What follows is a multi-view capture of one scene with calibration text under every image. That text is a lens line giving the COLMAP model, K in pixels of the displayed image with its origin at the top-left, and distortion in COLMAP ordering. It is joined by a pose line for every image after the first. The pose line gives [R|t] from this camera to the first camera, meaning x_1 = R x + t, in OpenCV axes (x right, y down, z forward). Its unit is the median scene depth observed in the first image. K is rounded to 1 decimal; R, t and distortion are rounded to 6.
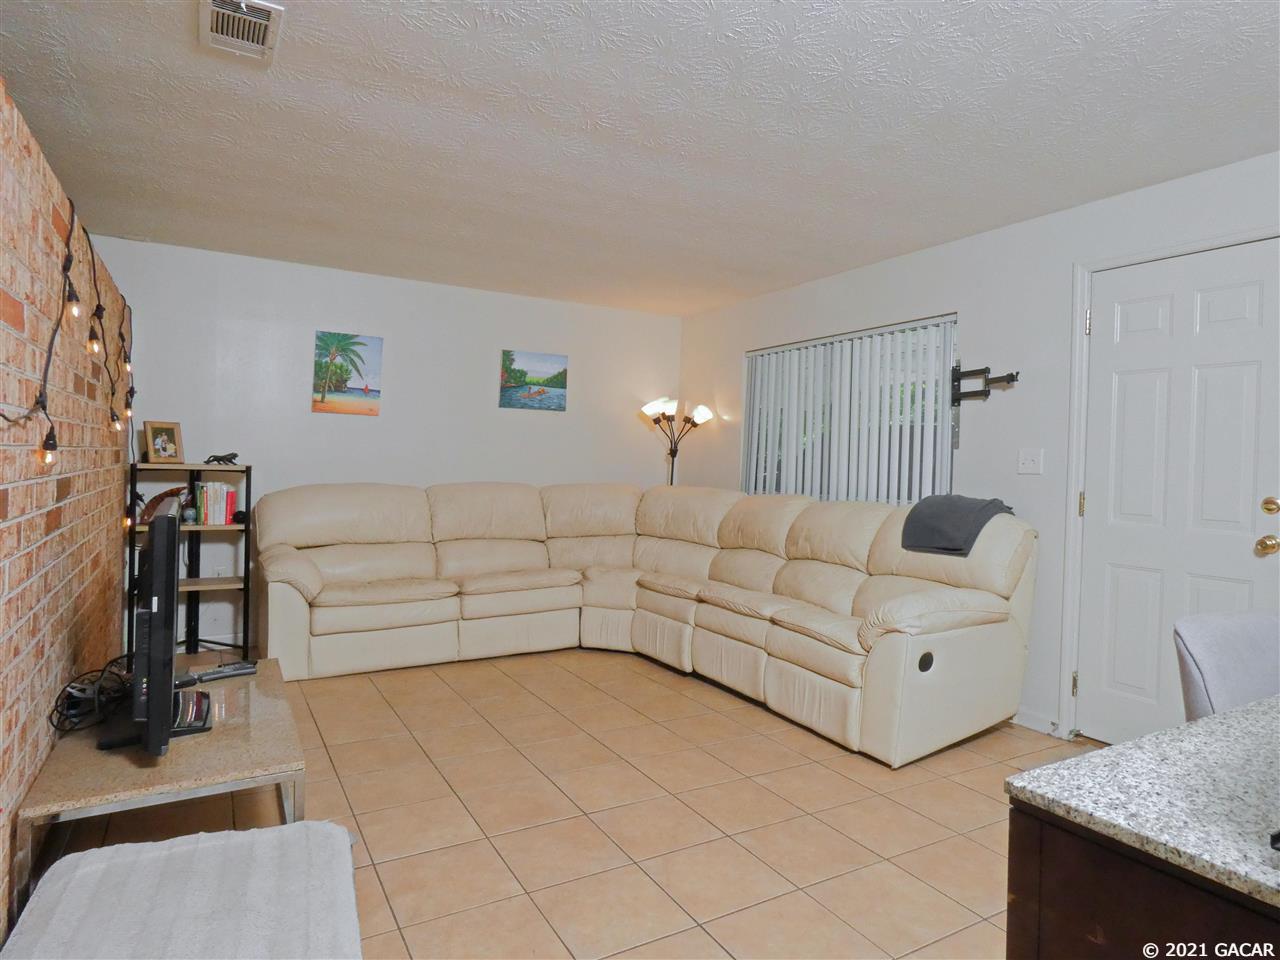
lens RADIAL K [[762.1, 0, 643.3], [0, 762.1, 483.9], [0, 0, 1]] dist [-0.001435, 0.004340]
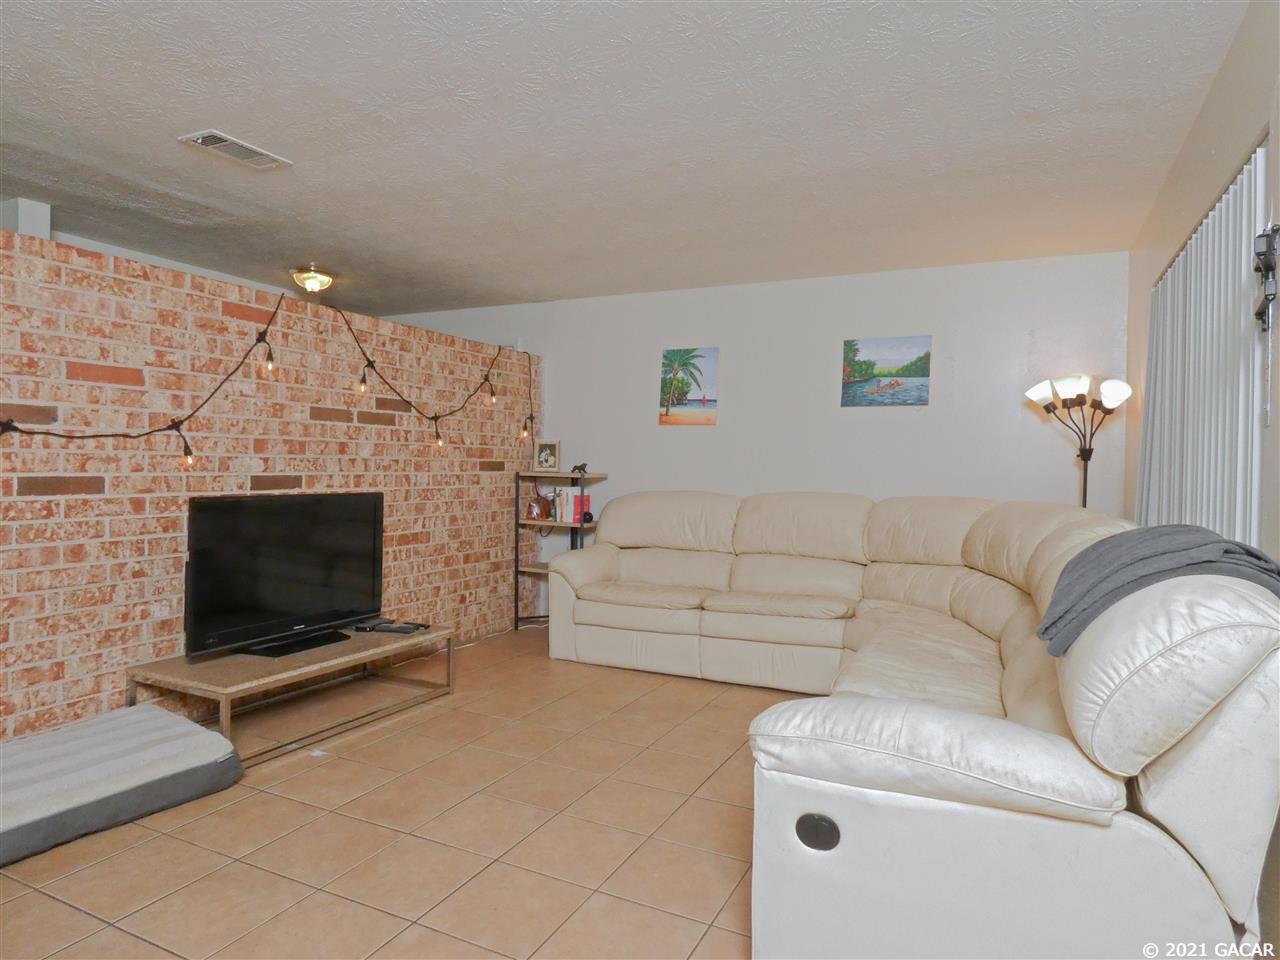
lens RADIAL K [[762.1, 0, 643.3], [0, 762.1, 483.9], [0, 0, 1]] dist [-0.001435, 0.004340]
pose [[0.563477, 0.006717, -0.826105, 0.454232], [-0.022375, 0.999724, -0.007133, -0.001313], [0.825829, 0.022504, 0.563472, 0.364243]]
